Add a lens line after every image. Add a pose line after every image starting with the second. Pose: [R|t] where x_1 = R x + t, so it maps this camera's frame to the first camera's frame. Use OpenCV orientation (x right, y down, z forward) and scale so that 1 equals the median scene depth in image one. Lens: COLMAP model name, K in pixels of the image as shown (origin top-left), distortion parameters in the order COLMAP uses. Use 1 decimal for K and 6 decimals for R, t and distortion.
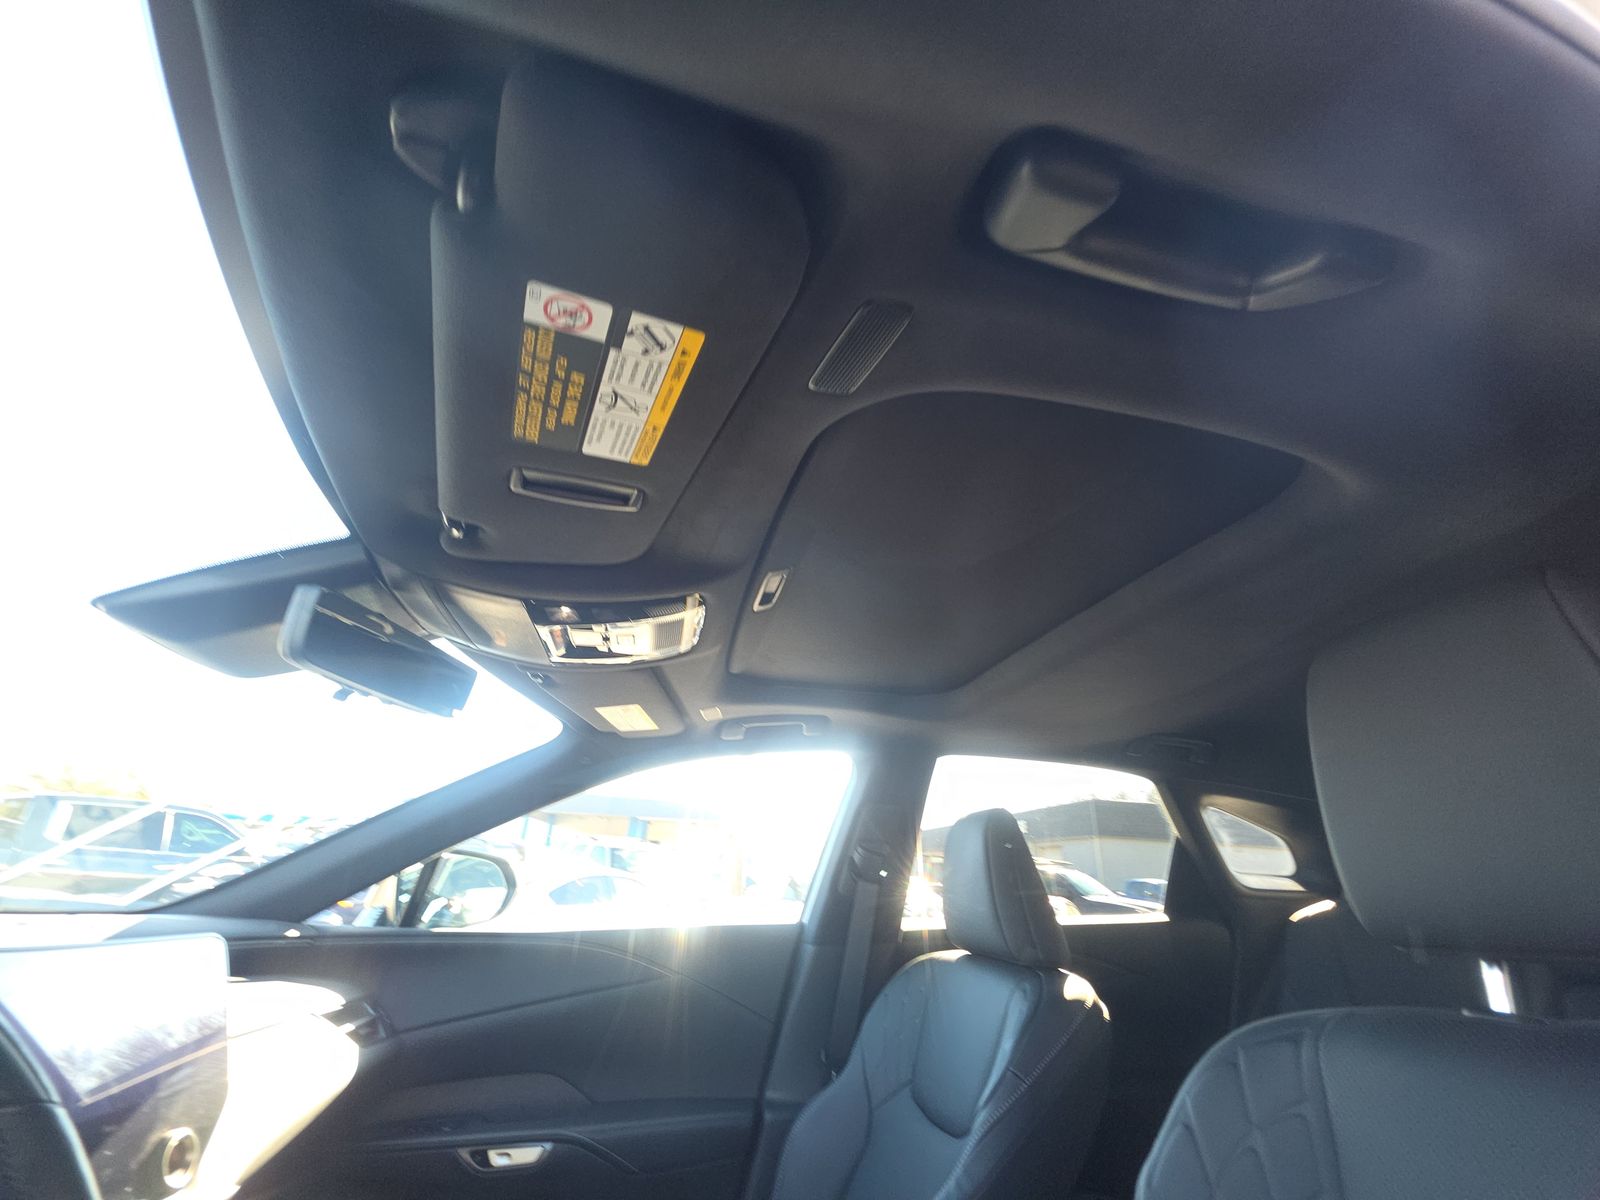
lens RADIAL K [[636.4, 0, 809.6], [0, 636.4, 604.8], [0, 0, 1]] dist [0.001843, 0.000043]
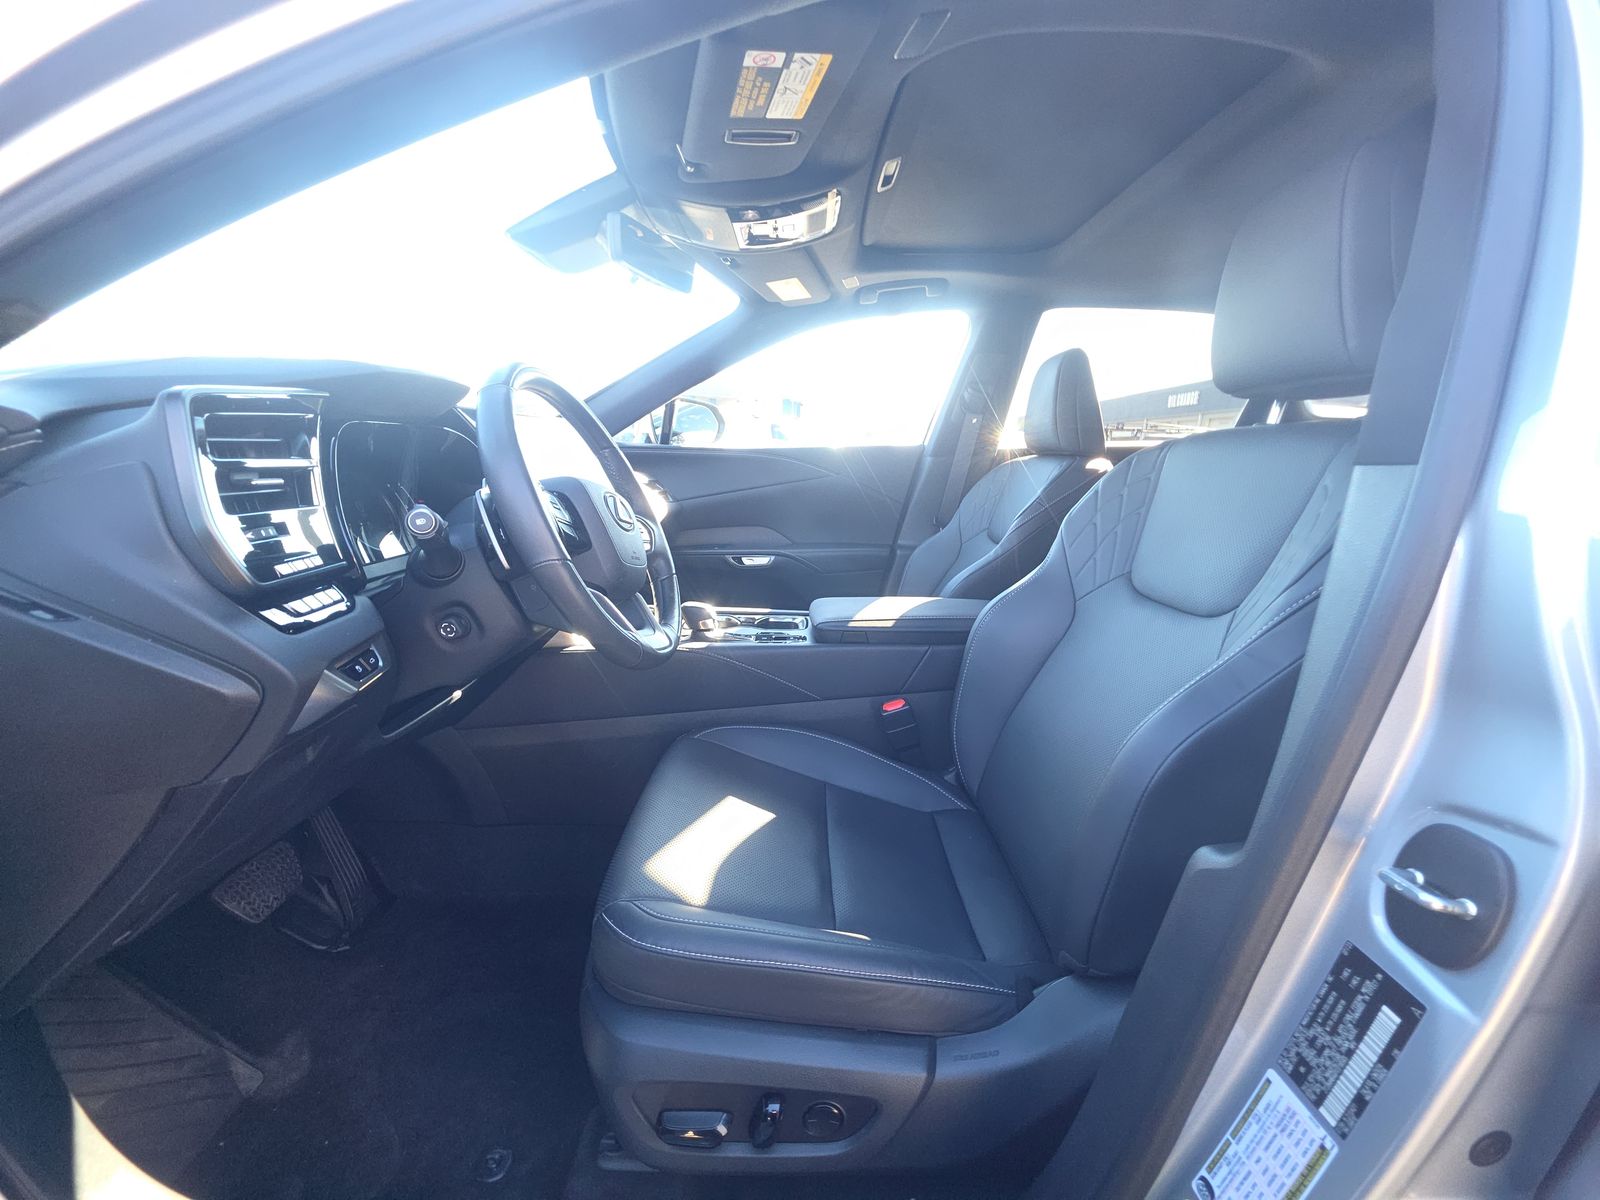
lens RADIAL K [[636.4, 0, 809.6], [0, 636.4, 604.8], [0, 0, 1]] dist [0.001843, 0.000043]
pose [[0.975668, 0.044187, -0.214754, 0.101719], [0.091942, 0.806744, 0.583704, -0.090144], [0.199044, -0.589247, 0.783052, -0.595661]]
